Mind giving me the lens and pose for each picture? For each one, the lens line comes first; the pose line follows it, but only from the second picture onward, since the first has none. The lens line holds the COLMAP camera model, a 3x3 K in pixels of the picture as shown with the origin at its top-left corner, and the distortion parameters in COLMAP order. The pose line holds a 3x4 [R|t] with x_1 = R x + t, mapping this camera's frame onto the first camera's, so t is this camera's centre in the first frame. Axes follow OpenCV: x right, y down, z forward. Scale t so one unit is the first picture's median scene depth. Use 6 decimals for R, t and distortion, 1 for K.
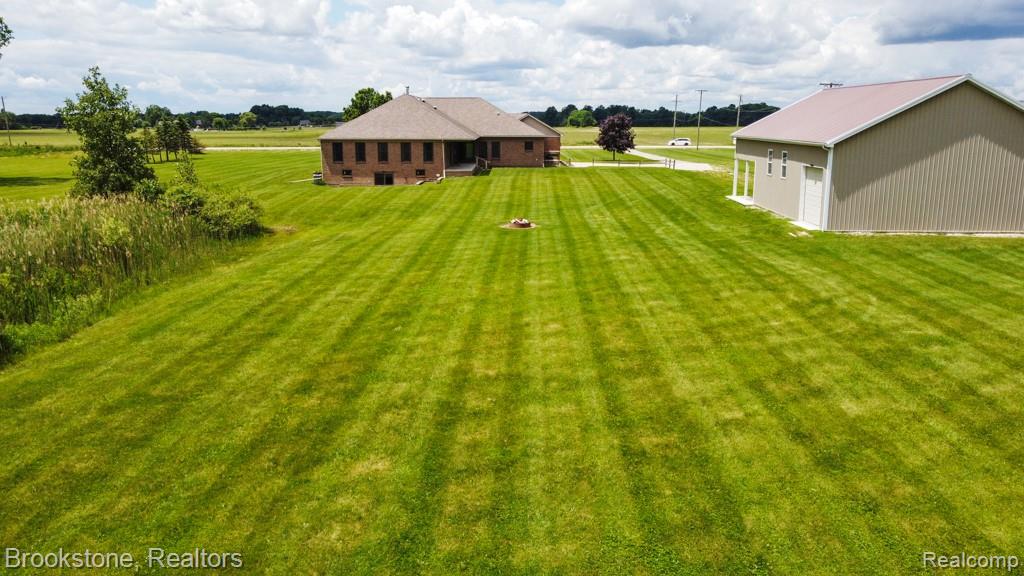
lens RADIAL K [[786.1, 0, 512.0], [0, 786.1, 288.0], [0, 0, 1]] dist [-0.002135, -0.004715]
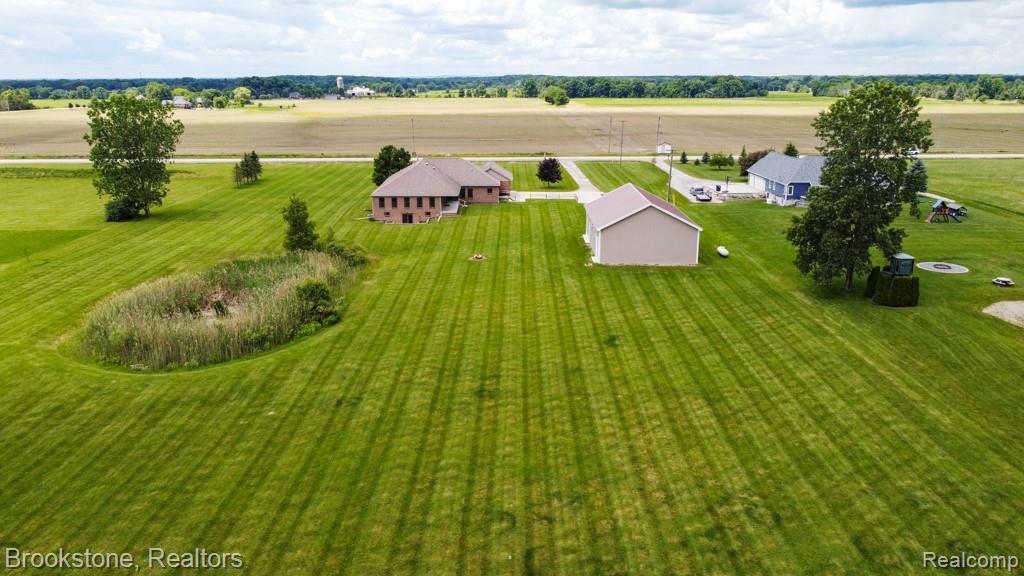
lens RADIAL K [[786.1, 0, 512.0], [0, 786.1, 288.0], [0, 0, 1]] dist [-0.002135, -0.004715]
pose [[0.999775, -0.007015, 0.020019, 0.072678], [0.005990, 0.998691, 0.050793, -0.123602], [-0.020350, -0.050662, 0.998509, -1.503589]]
